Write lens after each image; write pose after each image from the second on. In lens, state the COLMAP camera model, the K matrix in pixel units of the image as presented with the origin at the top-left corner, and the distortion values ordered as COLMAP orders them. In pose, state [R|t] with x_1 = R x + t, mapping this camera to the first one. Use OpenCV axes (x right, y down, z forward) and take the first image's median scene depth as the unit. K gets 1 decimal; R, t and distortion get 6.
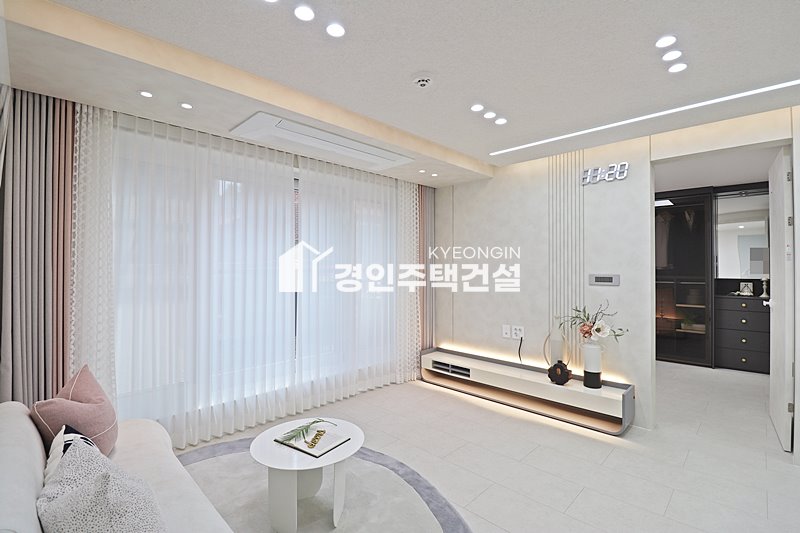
lens RADIAL K [[369.9, 0, 407.4], [0, 369.9, 266.0], [0, 0, 1]] dist [-0.016237, -0.003880]
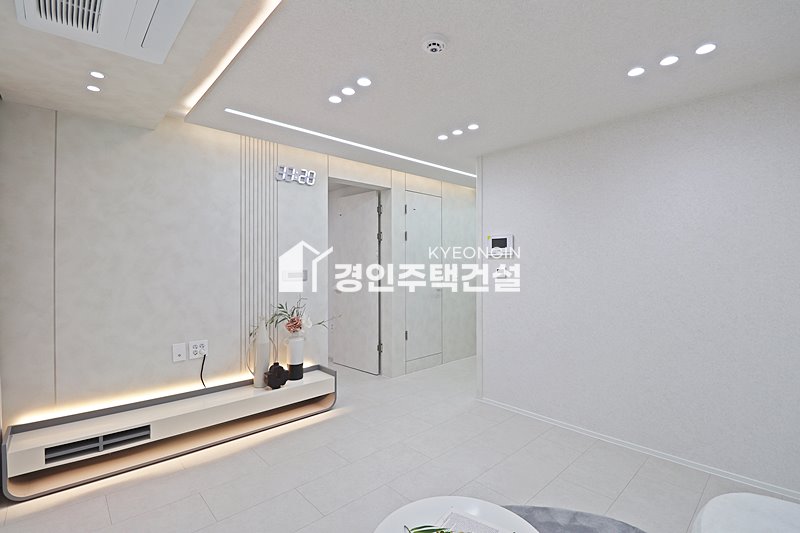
lens RADIAL K [[369.9, 0, 401.4], [0, 369.9, 268.0], [0, 0, 1]] dist [-0.016237, -0.003880]
pose [[0.045129, -0.006702, 0.998959, -0.532651], [-0.000914, 0.999977, 0.006750, 0.008869], [-0.998981, -0.001218, 0.045122, 0.669273]]
